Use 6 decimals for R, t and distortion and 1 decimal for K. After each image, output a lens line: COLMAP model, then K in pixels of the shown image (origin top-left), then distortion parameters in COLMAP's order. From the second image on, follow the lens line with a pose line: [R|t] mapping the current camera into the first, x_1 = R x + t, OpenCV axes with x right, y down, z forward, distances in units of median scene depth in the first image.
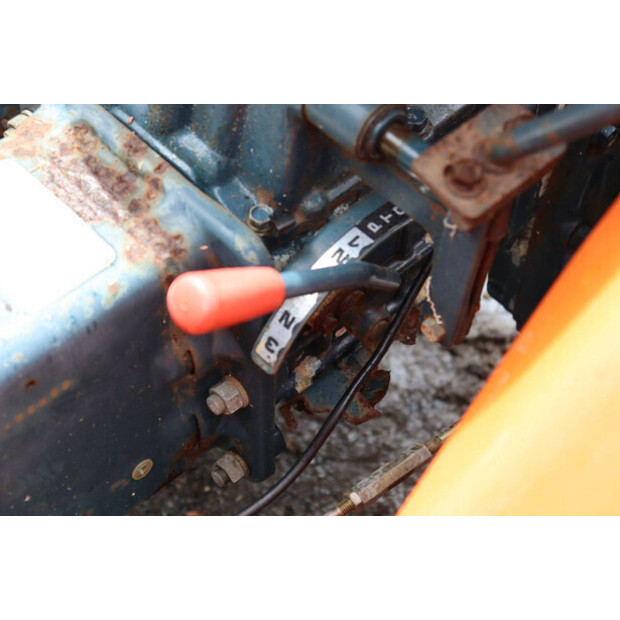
lens RADIAL K [[1065.6, 0, 310.0], [0, 1065.6, 310.0], [0, 0, 1]] dist [0.161675, -0.043135]
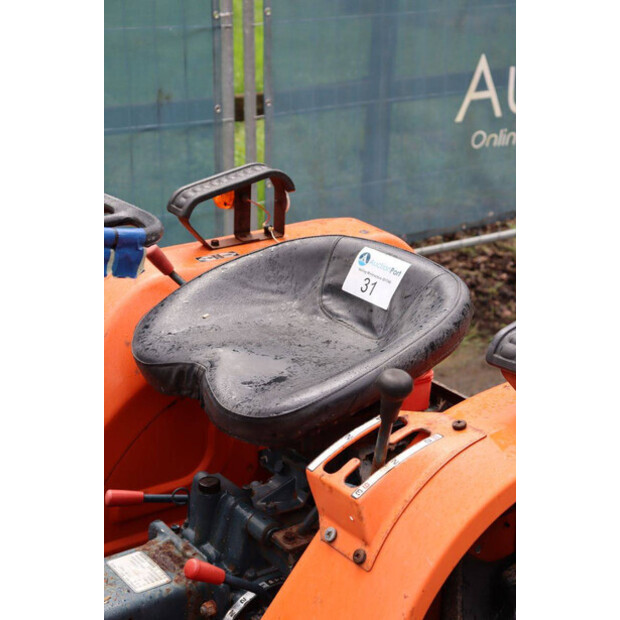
lens RADIAL K [[1065.6, 0, 310.0], [0, 1065.6, 310.0], [0, 0, 1]] dist [0.161675, -0.043135]
pose [[0.989571, 0.042827, -0.137533, 0.471514], [-0.118193, 0.787185, -0.605286, 0.945895], [0.082342, 0.615228, 0.784037, -1.399622]]
